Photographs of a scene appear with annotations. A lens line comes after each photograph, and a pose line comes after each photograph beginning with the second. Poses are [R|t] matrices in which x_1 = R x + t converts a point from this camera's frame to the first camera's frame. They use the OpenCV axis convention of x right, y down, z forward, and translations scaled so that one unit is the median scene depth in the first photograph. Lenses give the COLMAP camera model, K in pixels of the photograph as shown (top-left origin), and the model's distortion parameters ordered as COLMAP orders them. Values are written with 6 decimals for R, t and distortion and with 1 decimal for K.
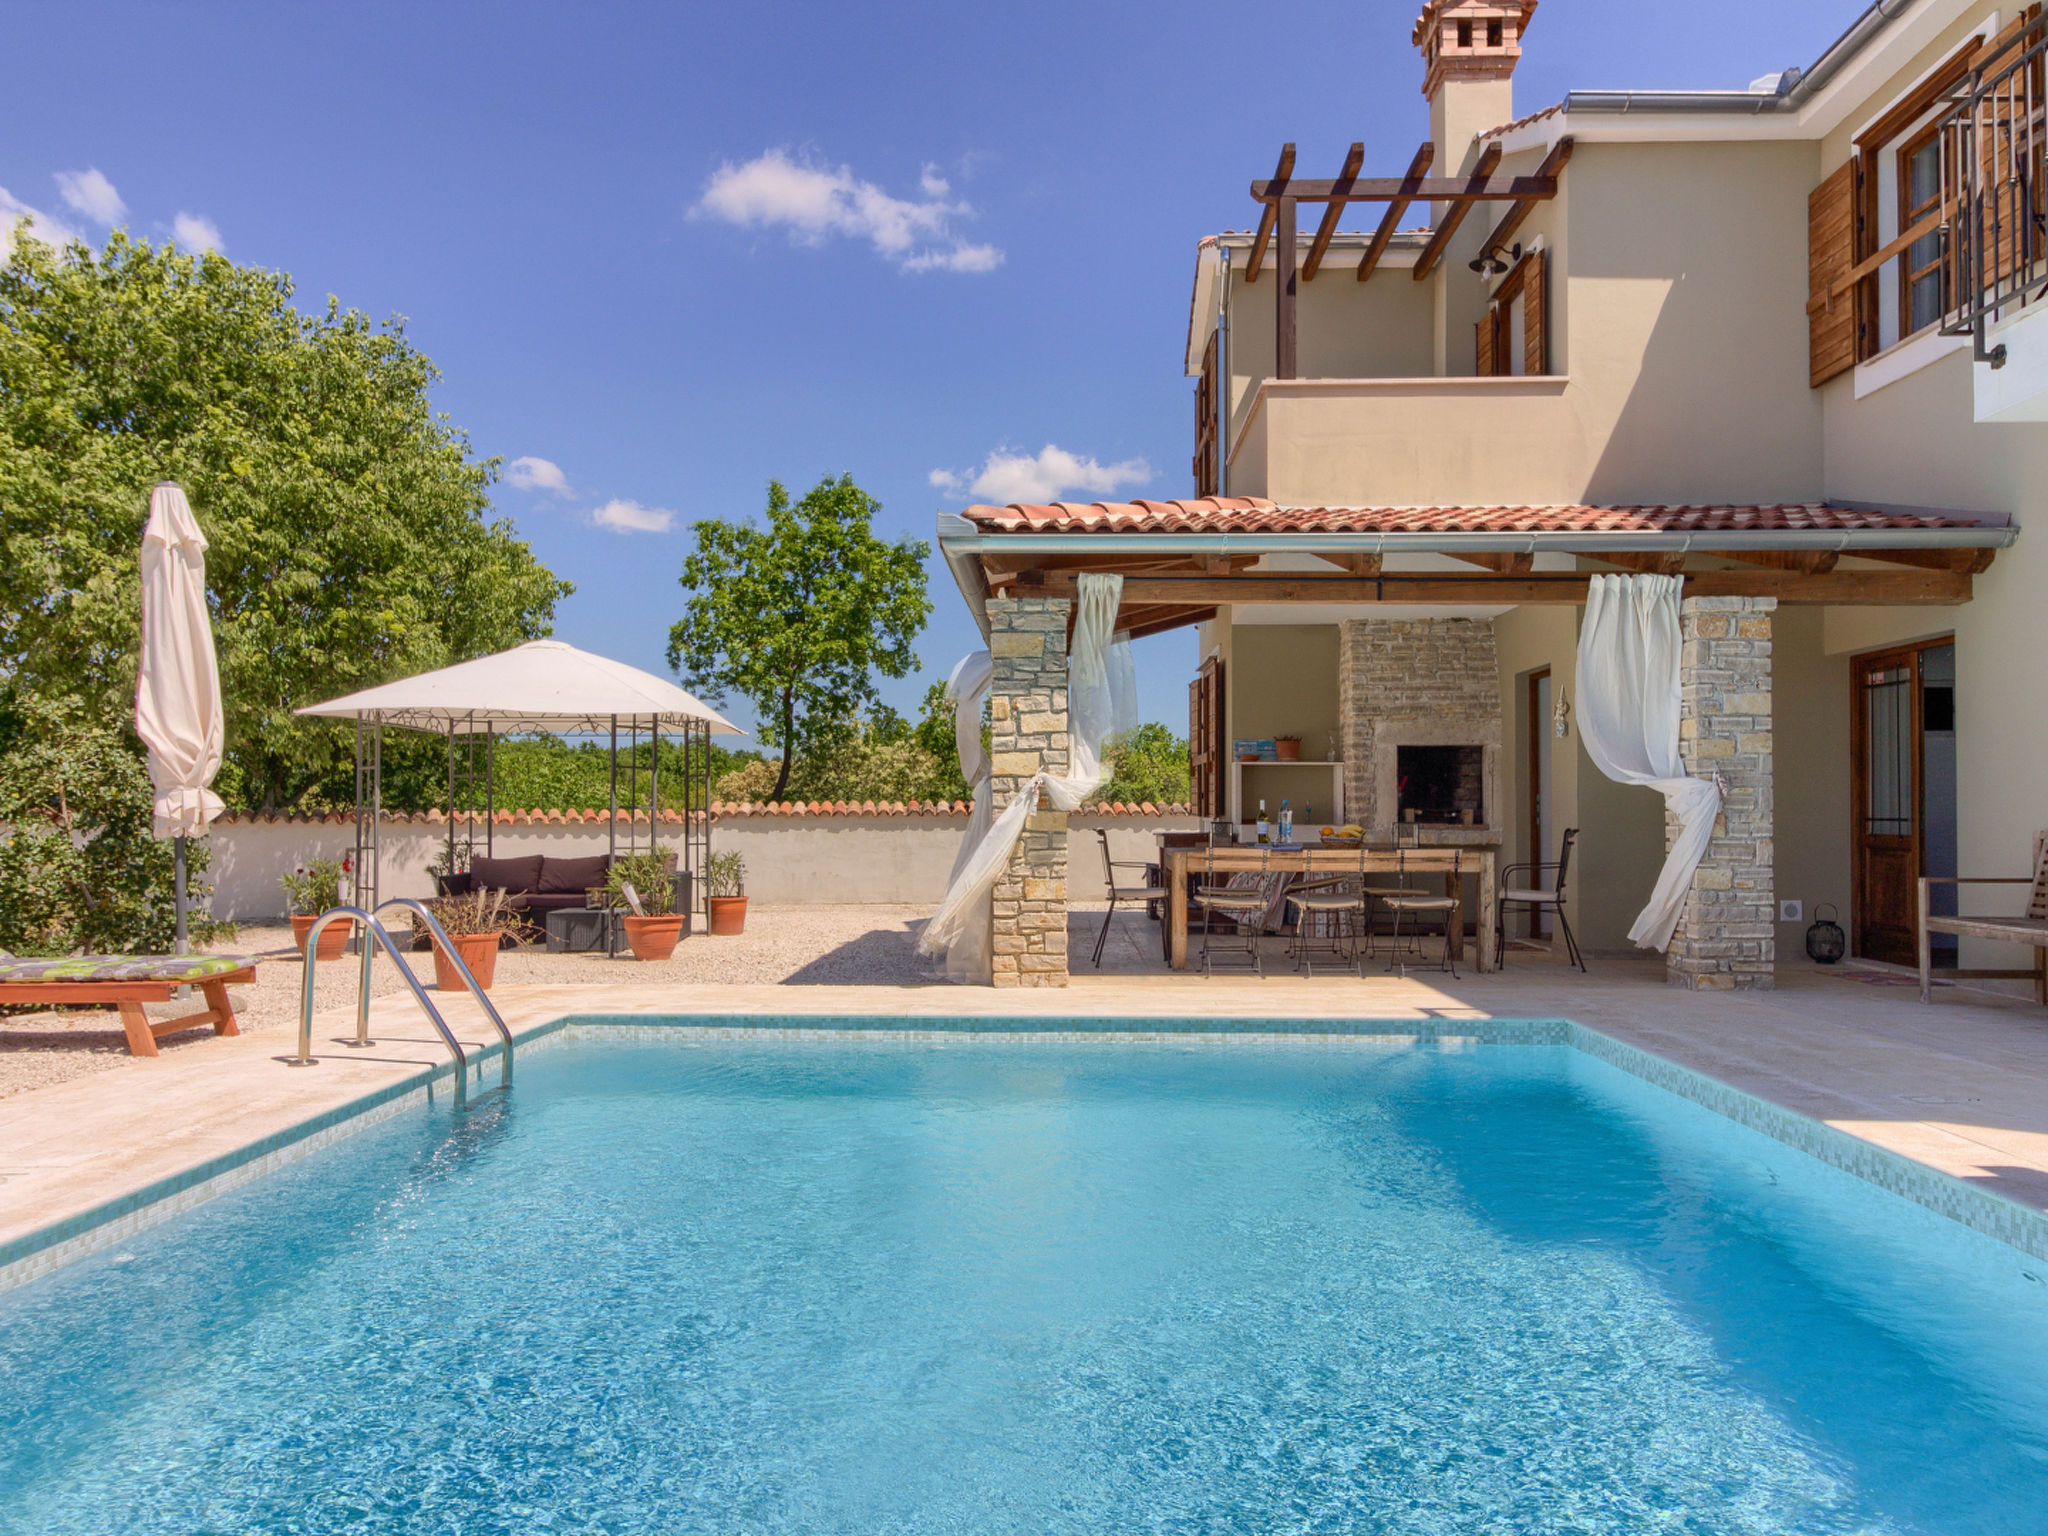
lens RADIAL K [[1492.5, 0, 1013.6], [0, 1492.5, 786.0], [0, 0, 1]] dist [0.013128, -0.006846]
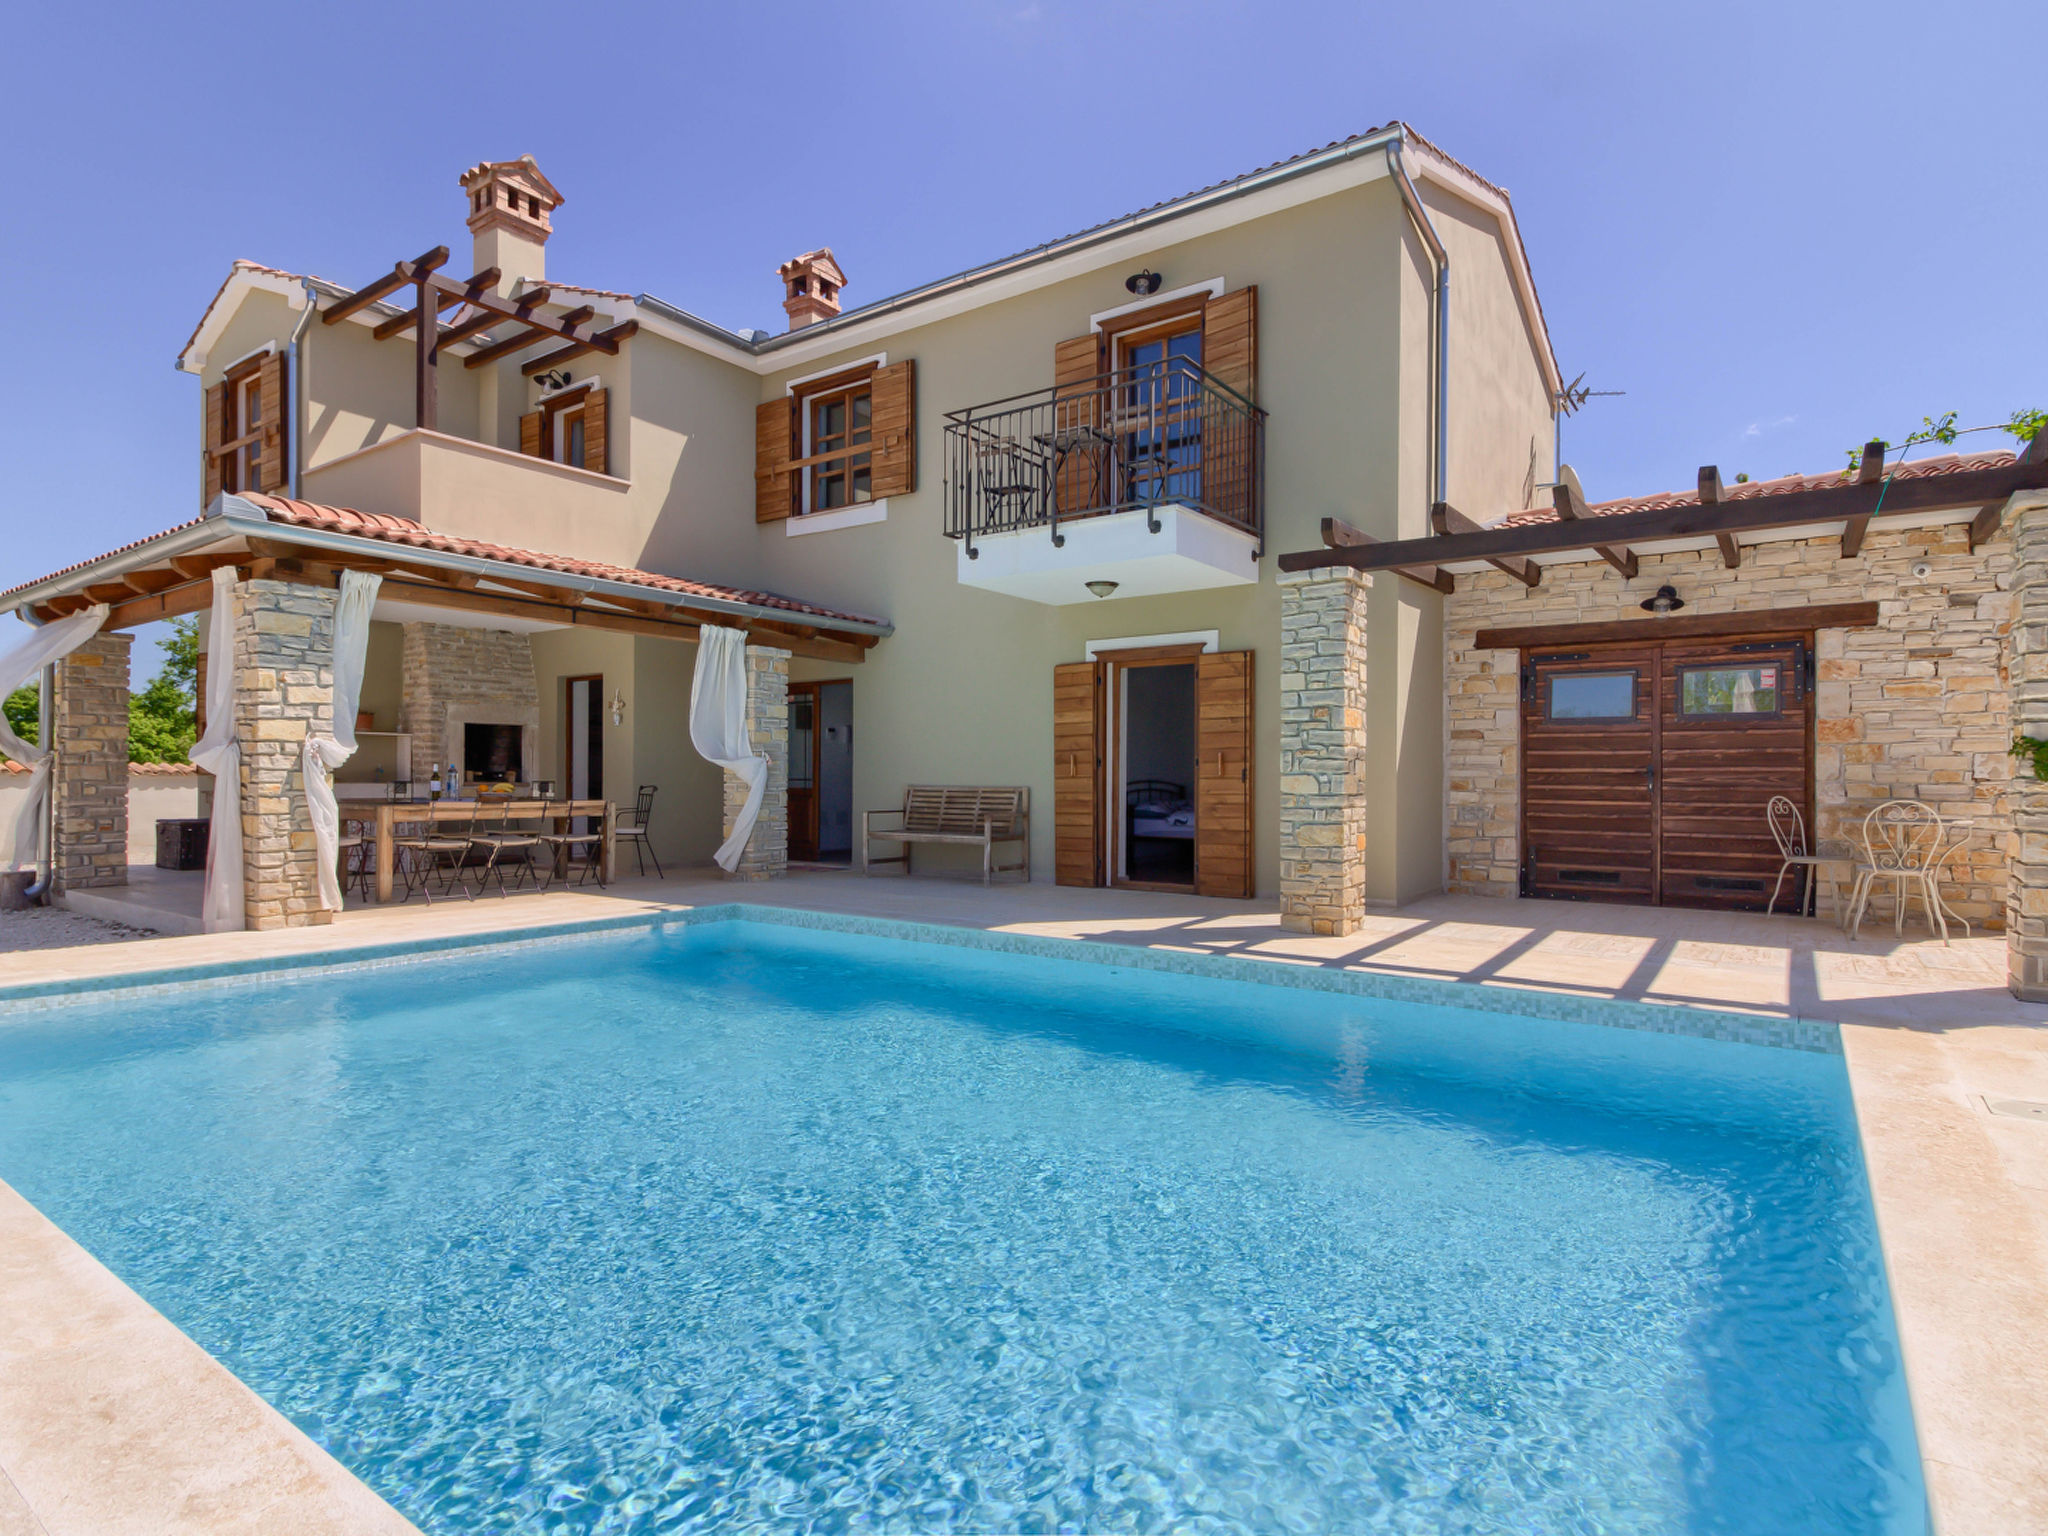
lens RADIAL K [[1081.3, 0, 1024.3], [0, 1081.3, 777.6], [0, 0, 1]] dist [0.021968, -0.015043]
pose [[0.555927, 0.001783, 0.831229, -0.318870], [-0.020292, 0.999729, 0.011427, 0.000227], [-0.830984, -0.023220, 0.555812, 0.069578]]
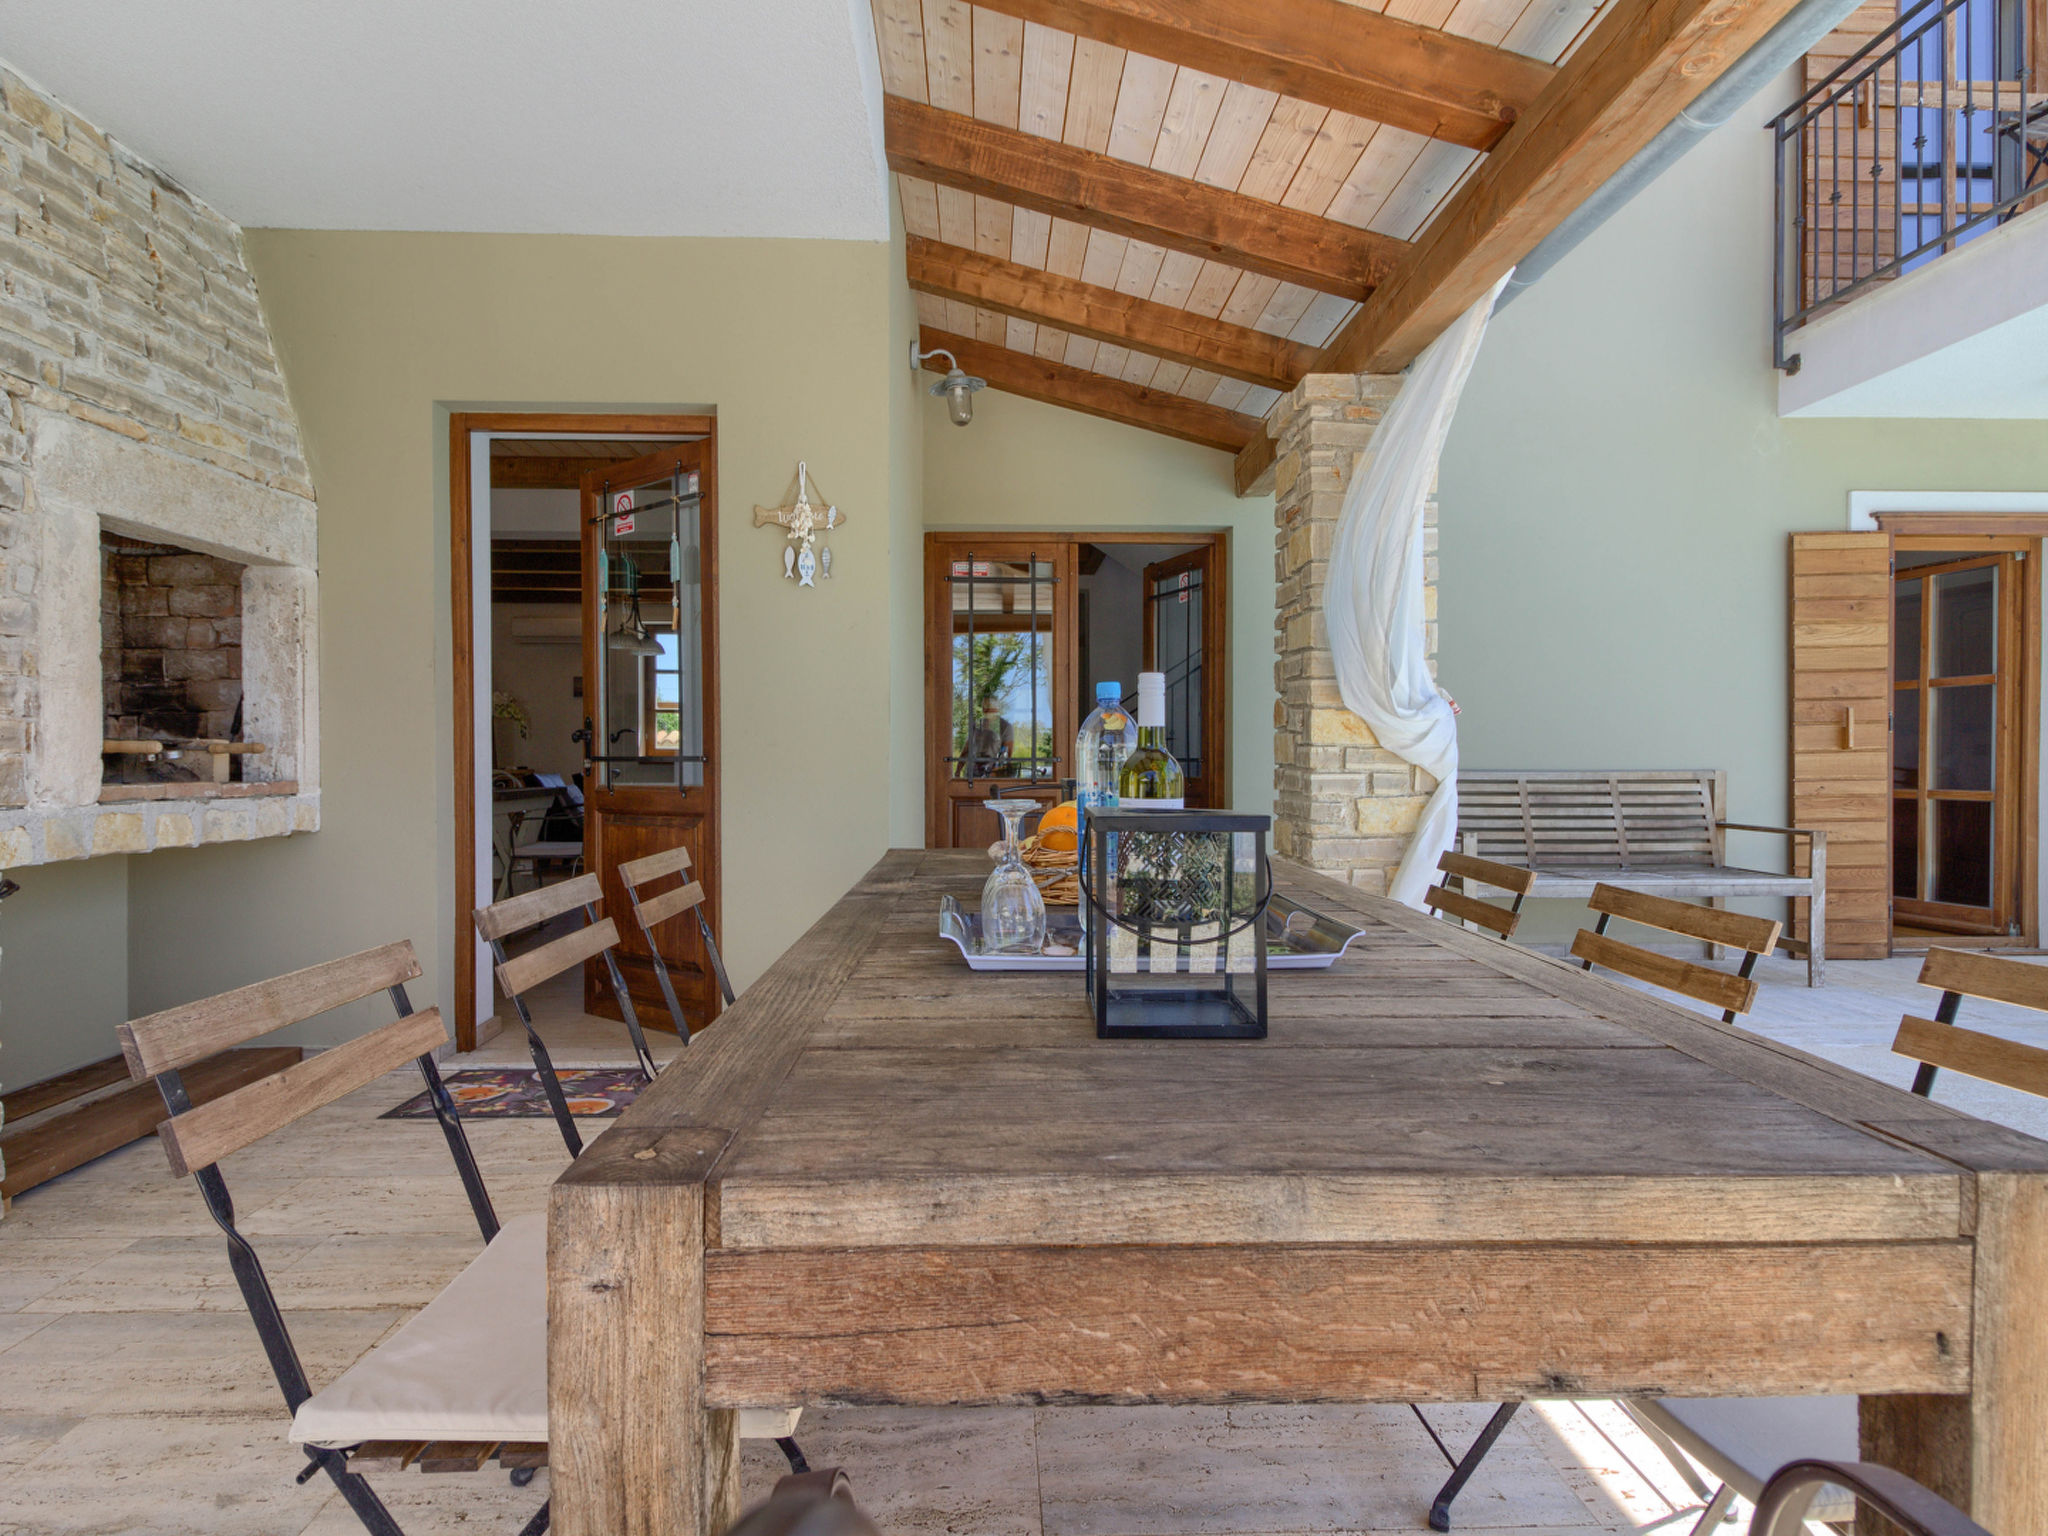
lens RADIAL K [[1072.9, 0, 1025.2], [0, 1072.9, 778.6], [0, 0, 1]] dist [0.019205, -0.013620]
pose [[-0.071861, -0.023575, 0.997136, 0.042101], [-0.017288, 0.999600, 0.022387, 0.019085], [-0.997265, -0.015630, -0.072240, 1.009384]]
